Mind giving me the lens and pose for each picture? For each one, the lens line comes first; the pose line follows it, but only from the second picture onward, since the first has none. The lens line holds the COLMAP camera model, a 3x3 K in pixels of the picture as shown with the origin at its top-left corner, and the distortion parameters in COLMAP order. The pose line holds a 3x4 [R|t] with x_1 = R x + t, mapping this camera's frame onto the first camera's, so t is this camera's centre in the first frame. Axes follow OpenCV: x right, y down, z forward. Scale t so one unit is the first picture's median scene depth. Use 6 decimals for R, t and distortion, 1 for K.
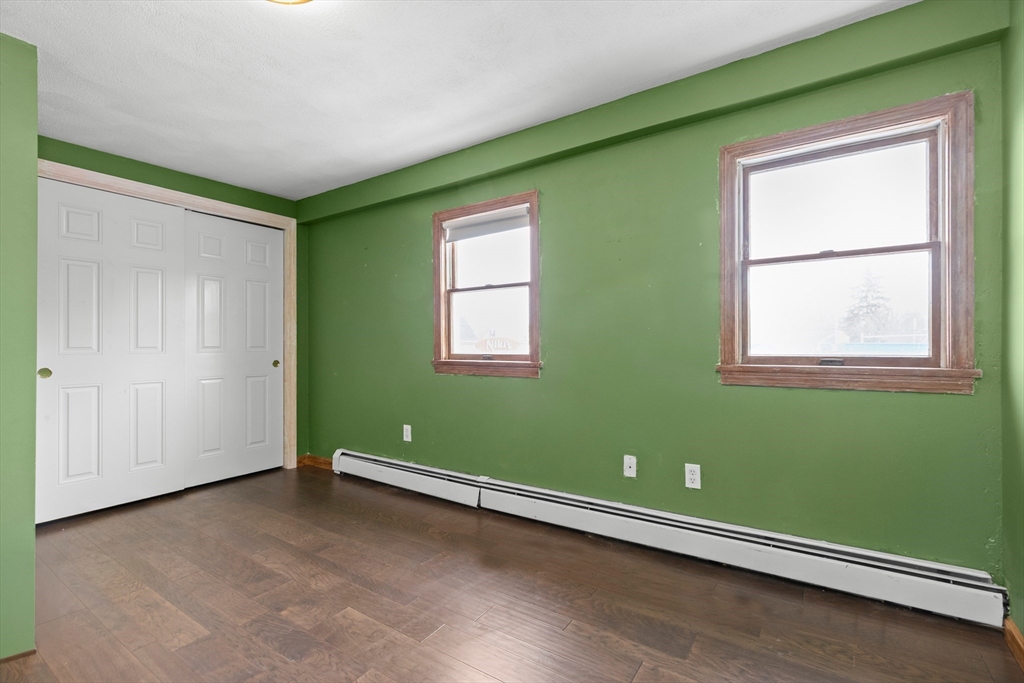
lens RADIAL K [[453.3, 0, 524.8], [0, 453.3, 343.6], [0, 0, 1]] dist [0.001135, -0.000002]
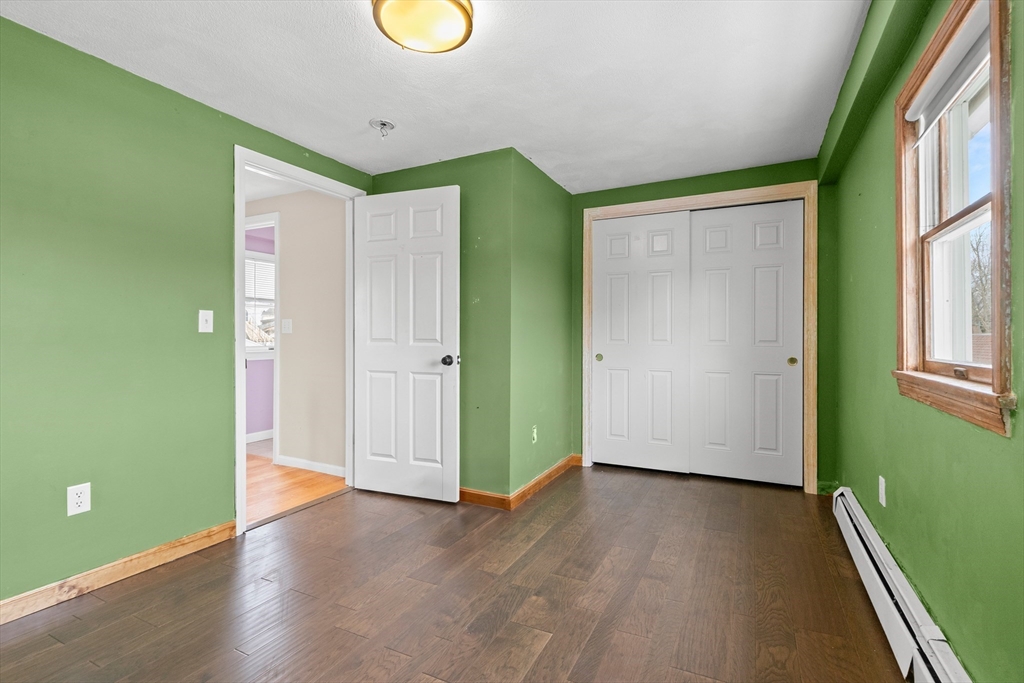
lens RADIAL K [[469.7, 0, 519.7], [0, 469.7, 333.6], [0, 0, 1]] dist [0.006517, -0.000200]
pose [[0.119843, -0.001667, -0.992791, 0.369036], [-0.002163, 0.999996, -0.001941, -0.006559], [0.992790, 0.002380, 0.119839, 0.576188]]
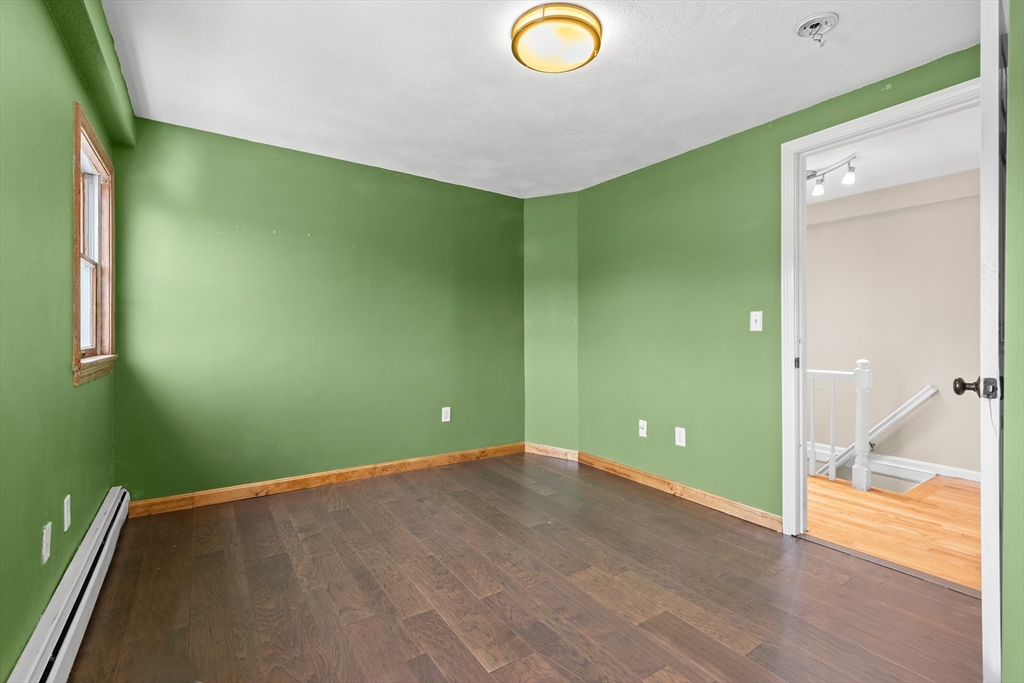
lens RADIAL K [[469.7, 0, 519.7], [0, 469.7, 333.6], [0, 0, 1]] dist [0.006517, -0.000200]
pose [[-0.925094, 0.003386, 0.379722, -0.522286], [0.000119, 0.999963, -0.008626, 0.004887], [-0.379737, -0.007935, -0.925060, 1.213237]]
